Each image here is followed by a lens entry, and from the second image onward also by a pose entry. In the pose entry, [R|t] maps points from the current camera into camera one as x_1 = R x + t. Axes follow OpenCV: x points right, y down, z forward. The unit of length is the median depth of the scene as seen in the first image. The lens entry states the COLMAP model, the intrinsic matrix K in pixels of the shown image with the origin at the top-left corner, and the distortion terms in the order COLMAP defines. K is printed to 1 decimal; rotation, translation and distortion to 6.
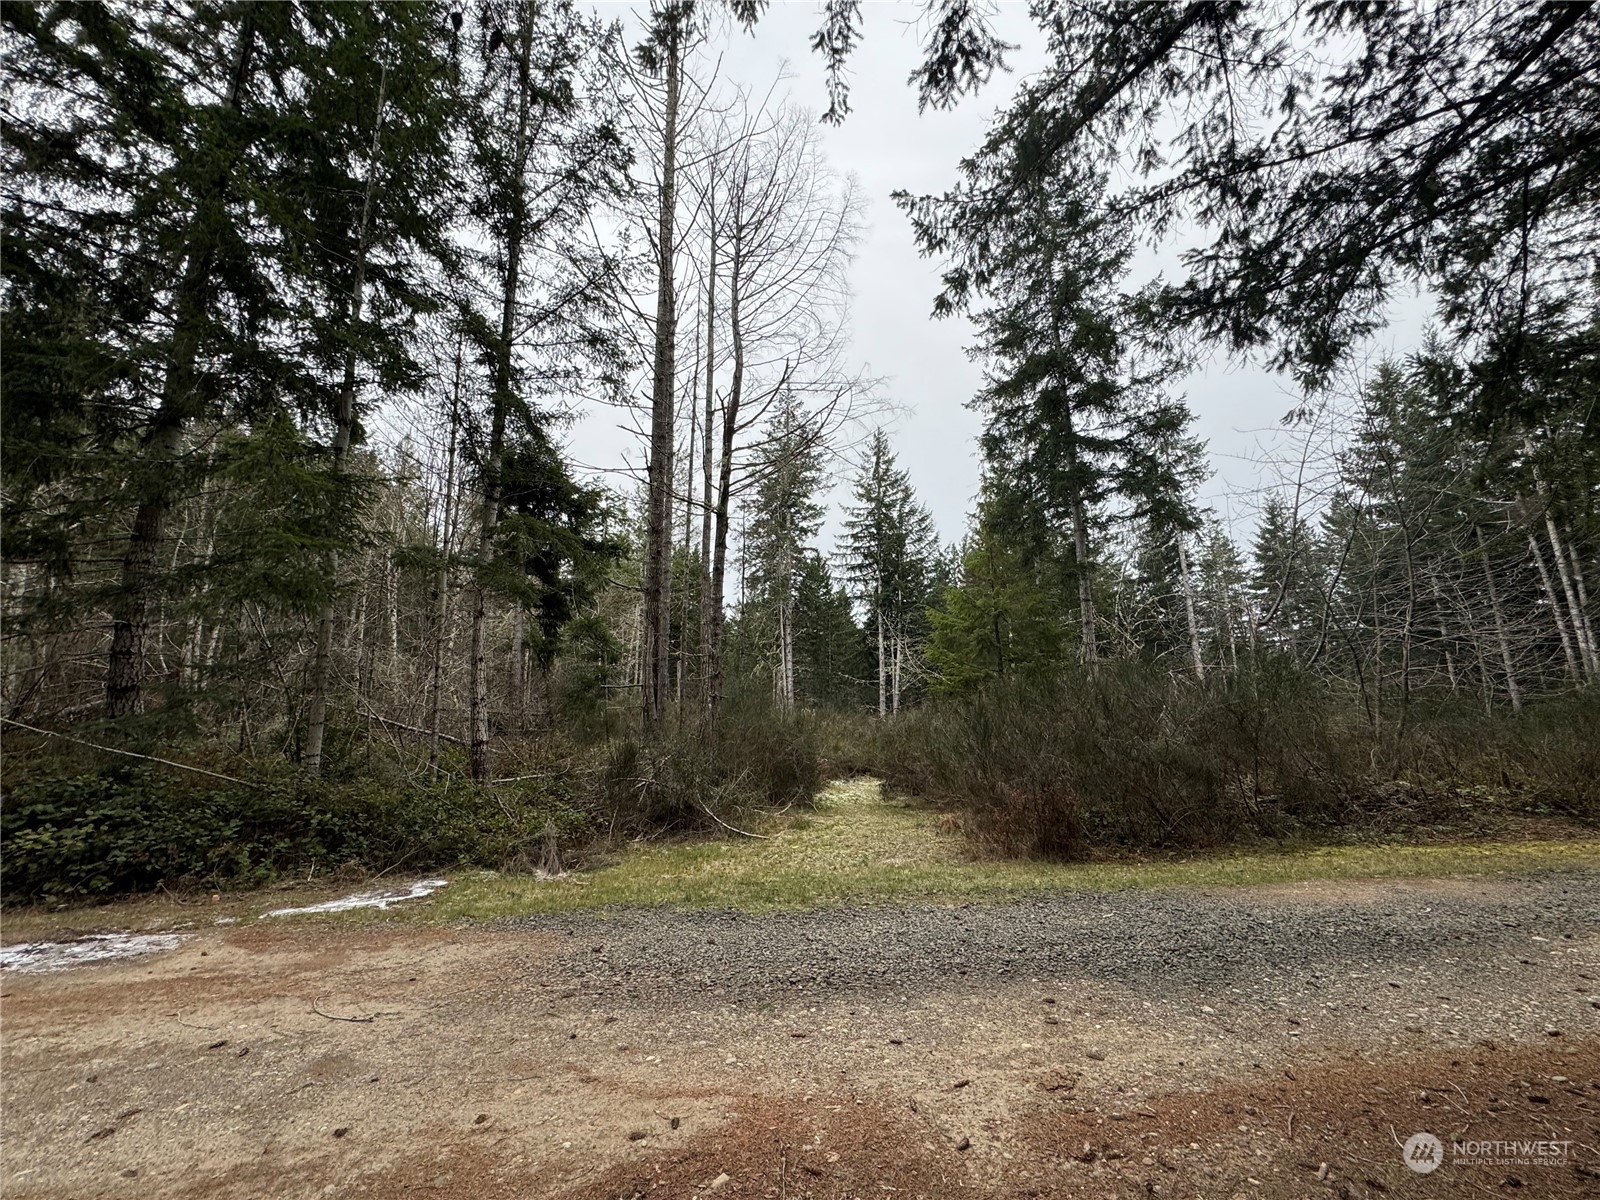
lens RADIAL K [[634.6, 0, 800.3], [0, 634.6, 597.5], [0, 0, 1]] dist [0.000099, 0.000575]
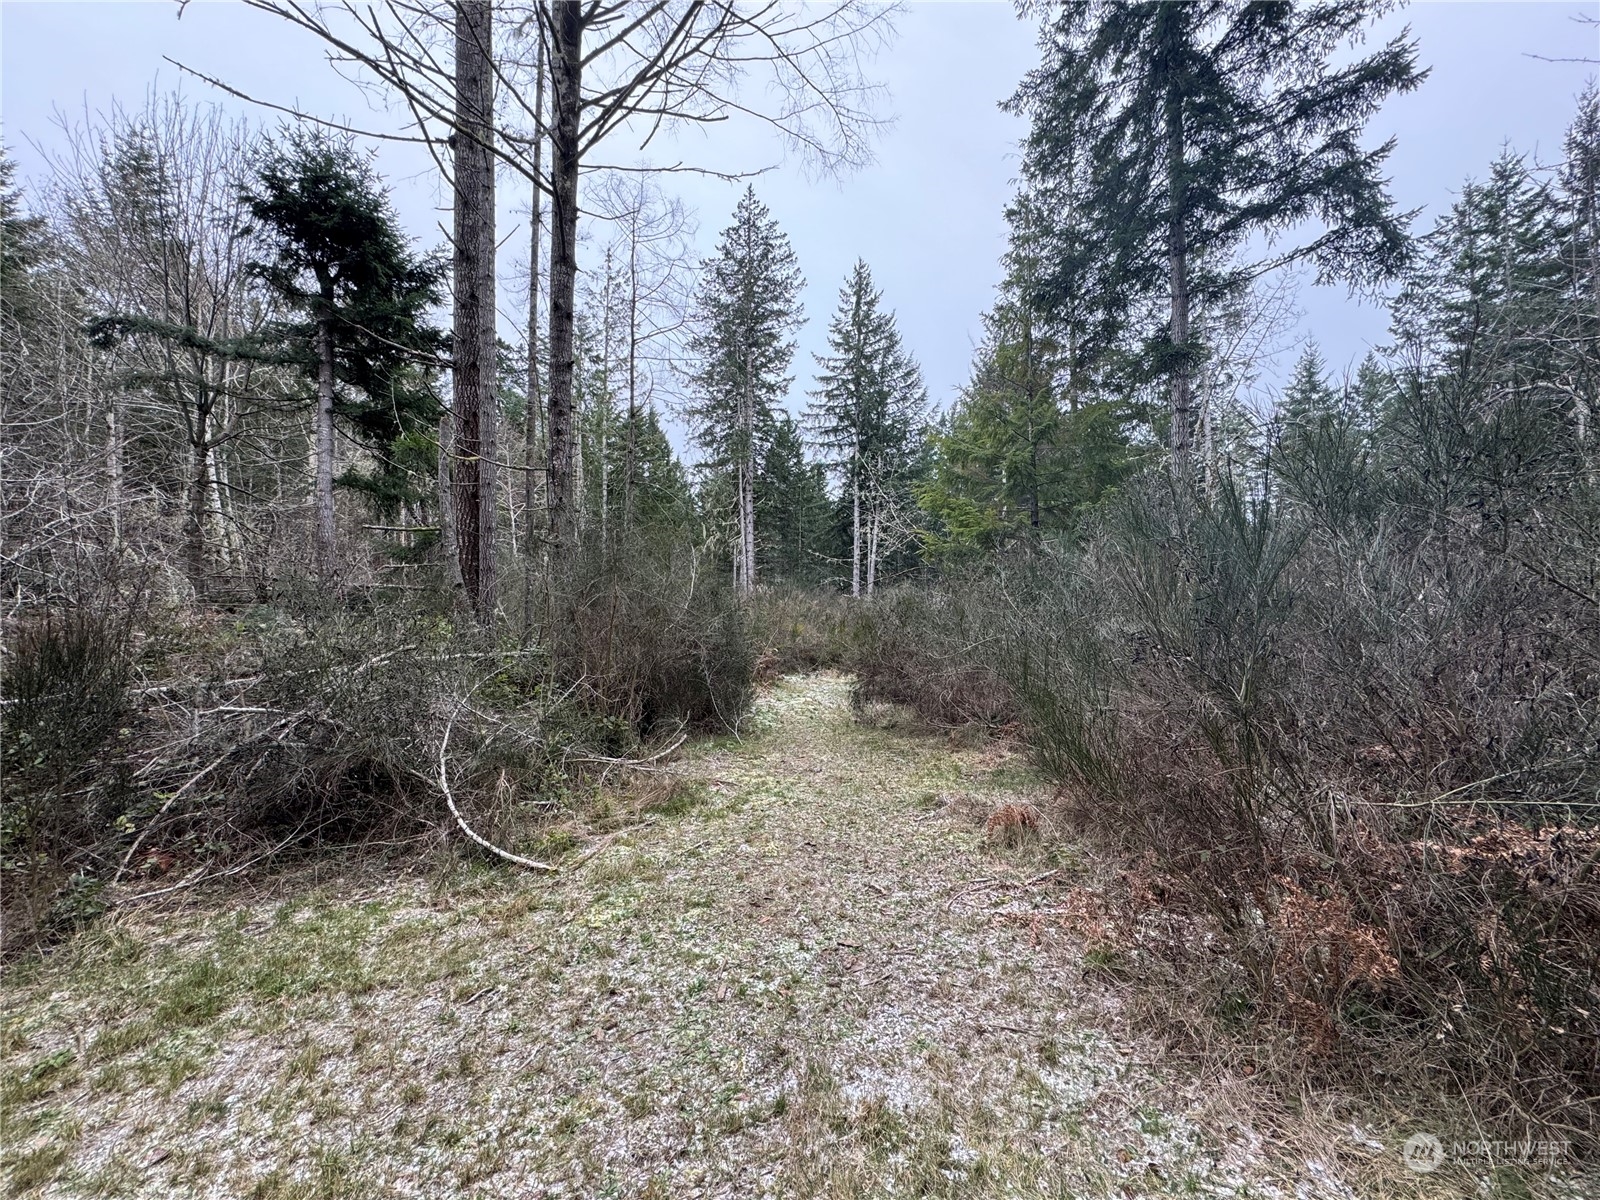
lens RADIAL K [[634.6, 0, 800.3], [0, 634.6, 597.5], [0, 0, 1]] dist [0.000099, 0.000575]
pose [[0.999152, 0.006758, 0.040616, 0.012746], [-0.013958, 0.983620, 0.179714, 0.022882], [-0.038736, -0.180129, 0.982880, 0.101029]]
